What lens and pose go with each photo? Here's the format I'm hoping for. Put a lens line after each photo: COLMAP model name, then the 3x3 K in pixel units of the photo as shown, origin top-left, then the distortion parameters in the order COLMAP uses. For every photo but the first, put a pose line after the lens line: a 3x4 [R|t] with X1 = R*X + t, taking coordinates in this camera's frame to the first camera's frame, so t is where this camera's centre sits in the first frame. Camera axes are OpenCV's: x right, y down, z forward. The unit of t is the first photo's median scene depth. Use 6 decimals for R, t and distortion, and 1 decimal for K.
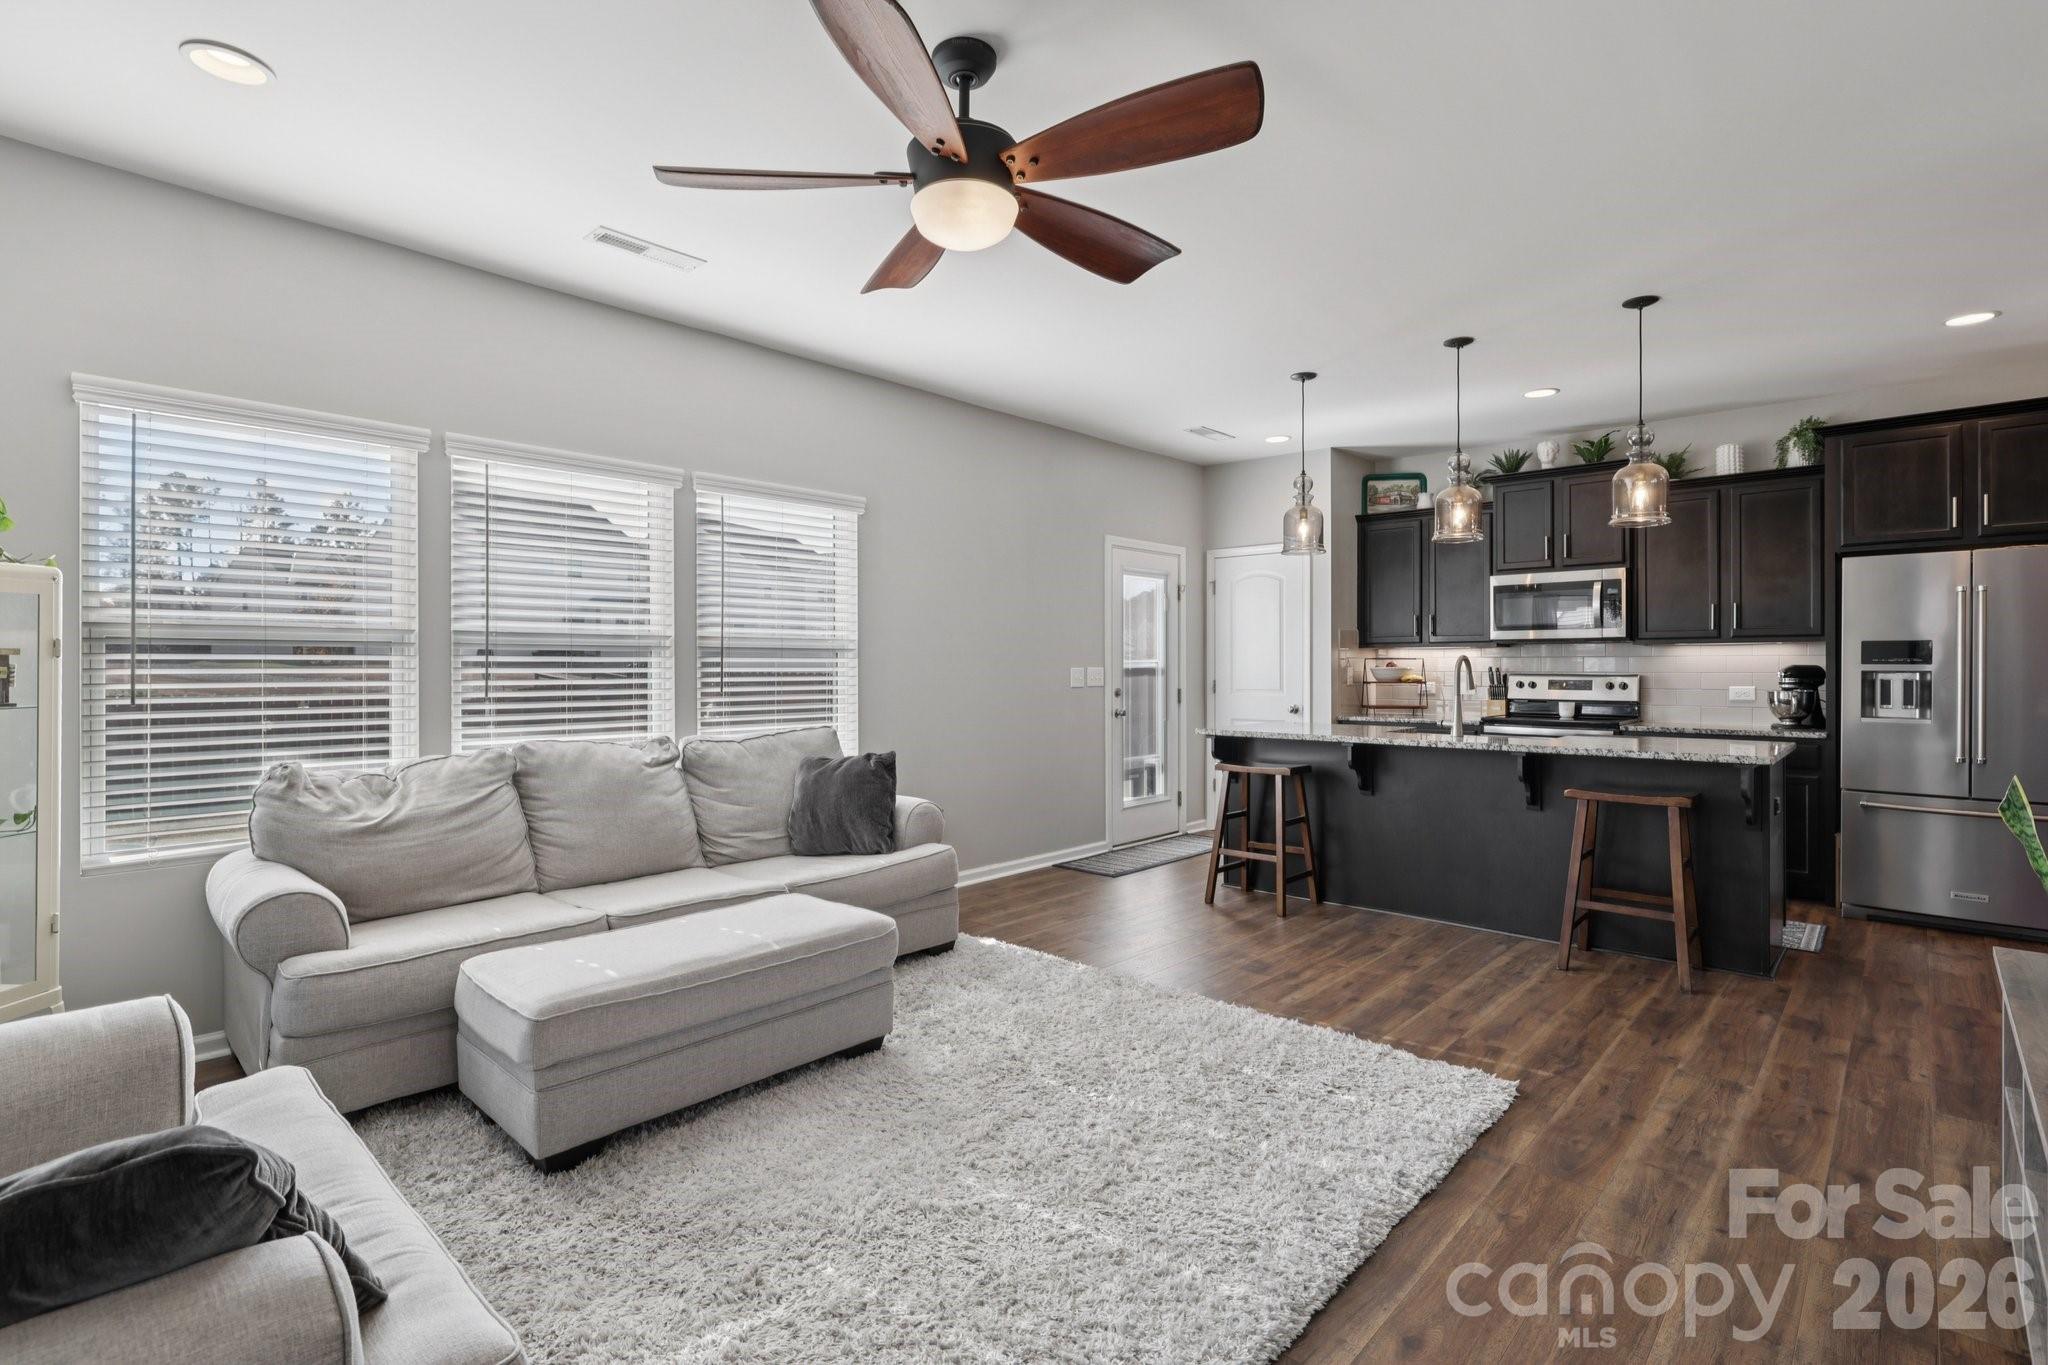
lens RADIAL K [[945.5, 0, 1029.5], [0, 945.5, 663.9], [0, 0, 1]] dist [0.003327, 0.000223]
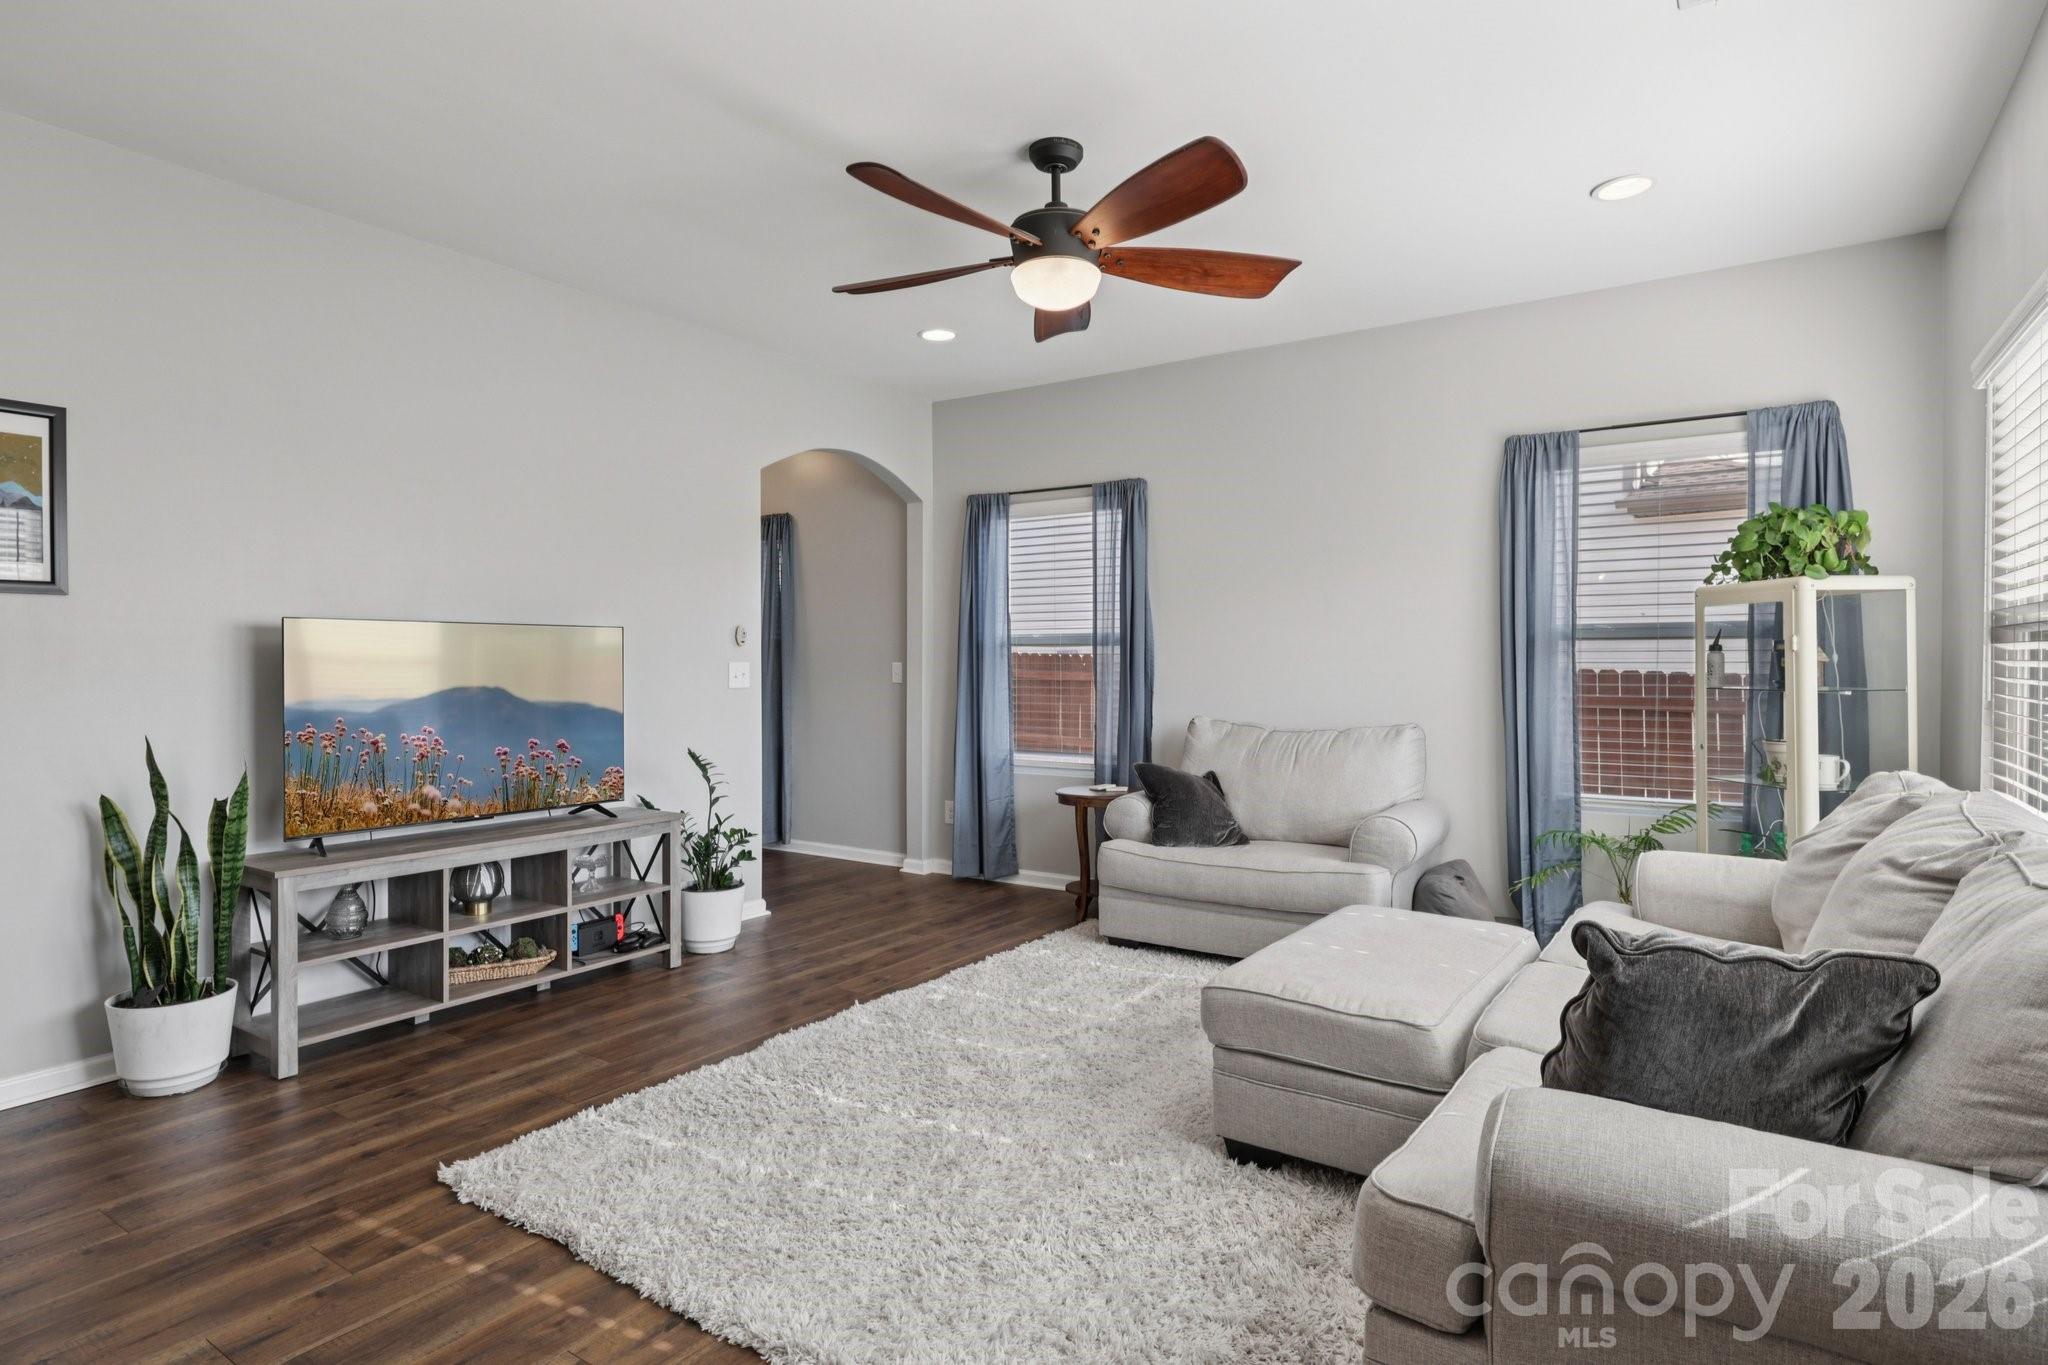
lens RADIAL K [[1109.9, 0, 1024.0], [0, 1109.9, 682.5], [0, 0, 1]] dist [-0.037691, -0.000104]
pose [[-0.988726, 0.000918, -0.149733, 0.149394], [-0.001303, 0.999891, 0.014733, 0.010581], [0.149730, 0.014762, -0.988617, 1.874828]]
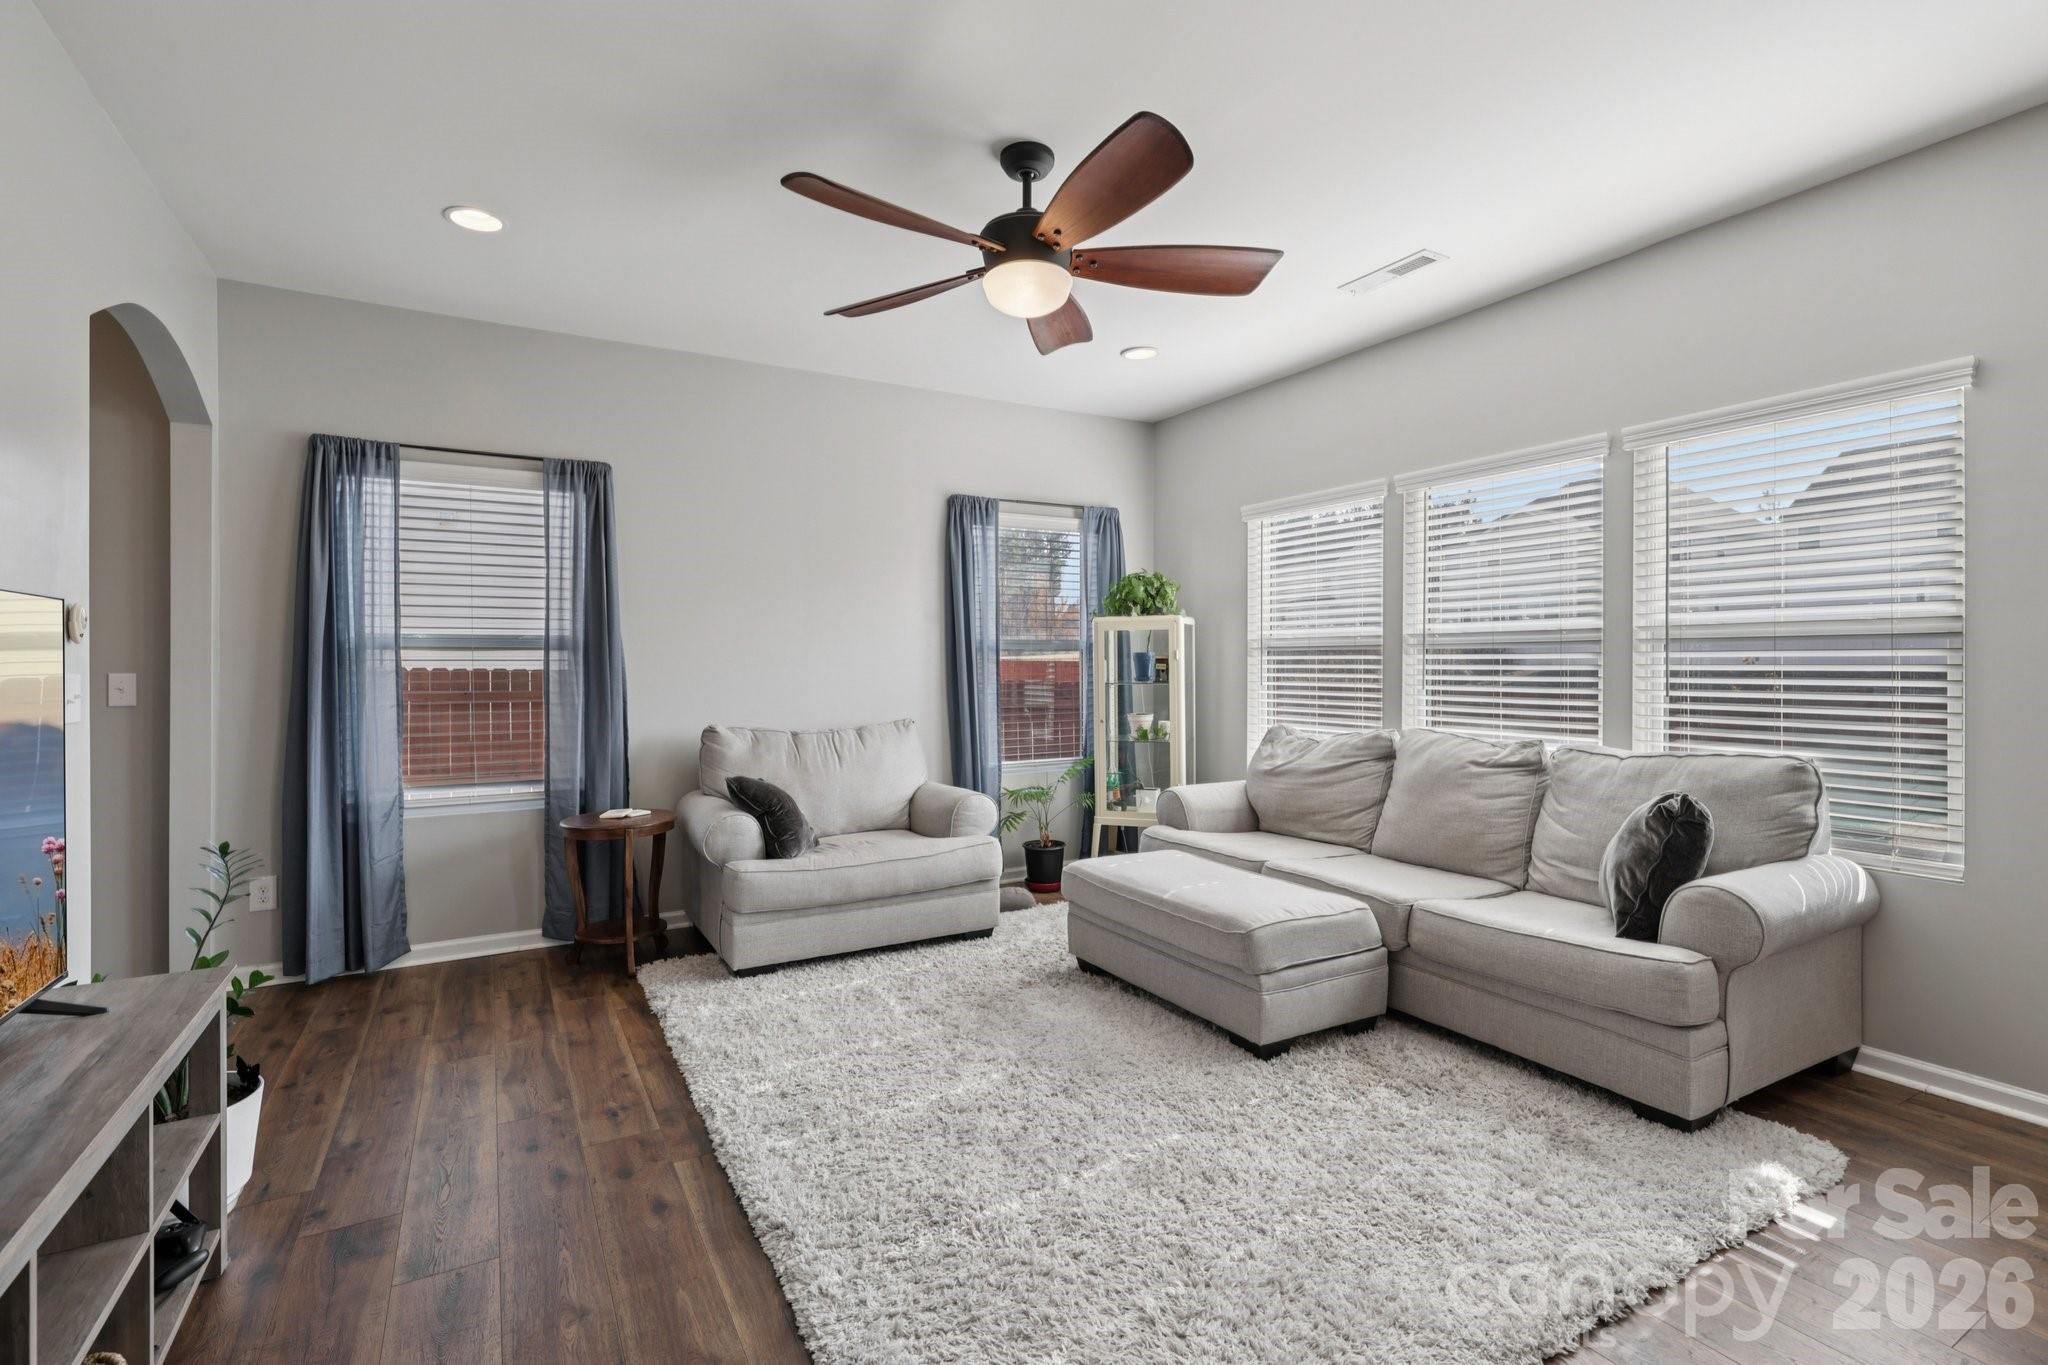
lens RADIAL K [[945.5, 0, 1029.5], [0, 945.5, 663.9], [0, 0, 1]] dist [0.003327, 0.000223]
pose [[-0.289906, 0.003893, -0.957047, 0.853824], [0.006322, 0.999978, 0.002153, -0.003219], [0.957034, -0.005427, -0.289924, 1.072542]]
